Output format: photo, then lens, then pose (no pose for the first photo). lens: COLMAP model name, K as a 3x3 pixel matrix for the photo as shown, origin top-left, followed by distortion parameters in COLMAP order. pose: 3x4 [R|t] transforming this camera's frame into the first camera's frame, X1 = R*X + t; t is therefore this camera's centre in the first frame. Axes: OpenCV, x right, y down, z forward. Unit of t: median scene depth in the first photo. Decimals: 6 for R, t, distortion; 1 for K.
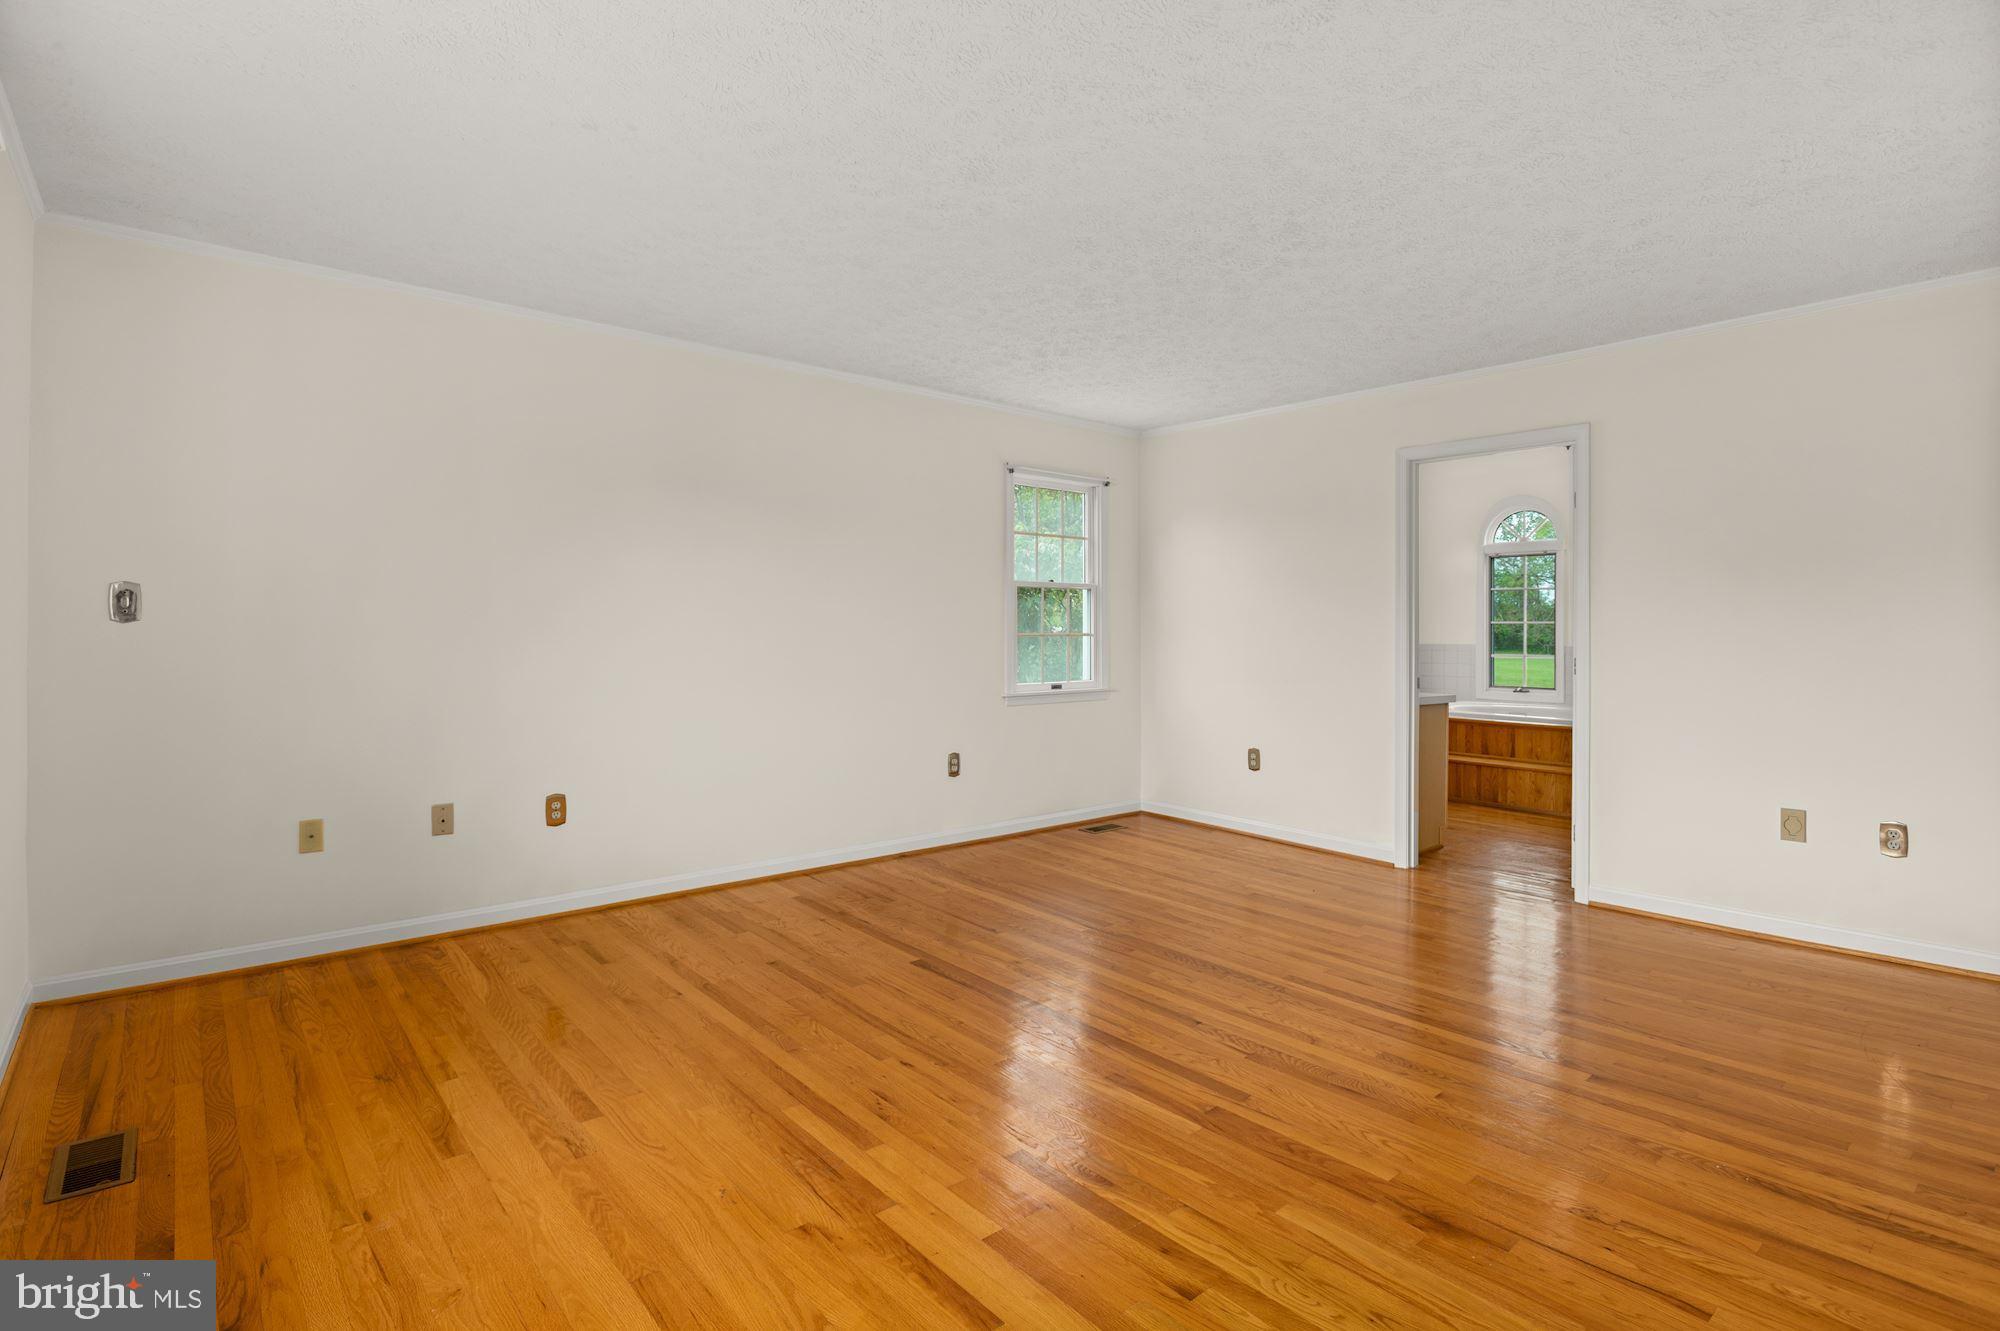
lens RADIAL K [[953.3, 0, 1003.5], [0, 953.3, 661.2], [0, 0, 1]] dist [-0.015779, 0.006888]
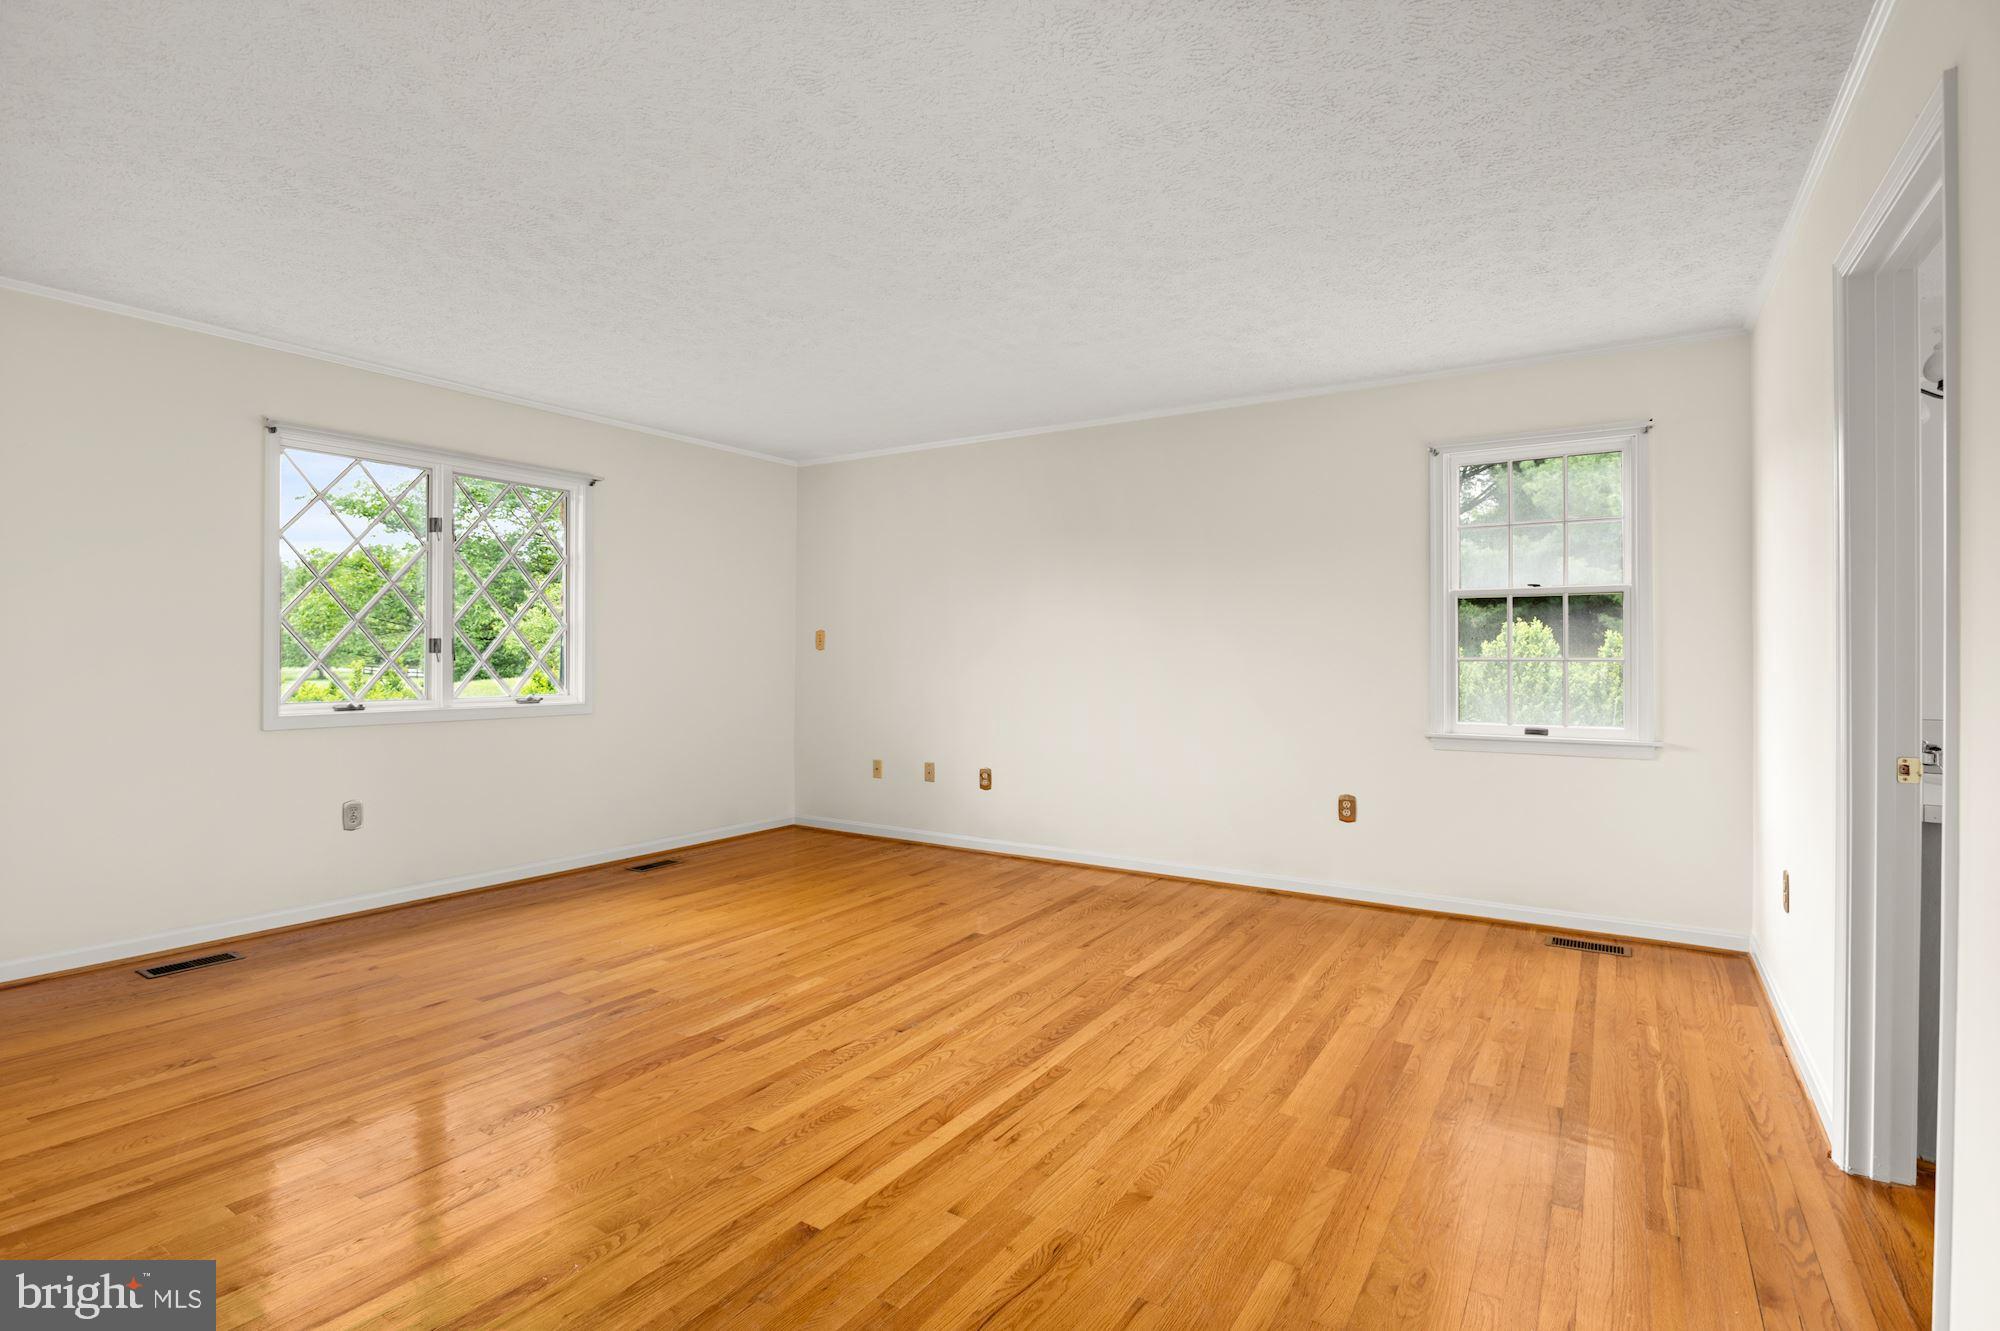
lens RADIAL K [[953.3, 0, 1003.5], [0, 953.3, 661.2], [0, 0, 1]] dist [-0.015779, 0.006888]
pose [[0.298020, 0.000184, -0.954560, 1.079504], [-0.036343, 0.999277, -0.011154, -0.006317], [0.953867, 0.038016, 0.297812, 0.703377]]
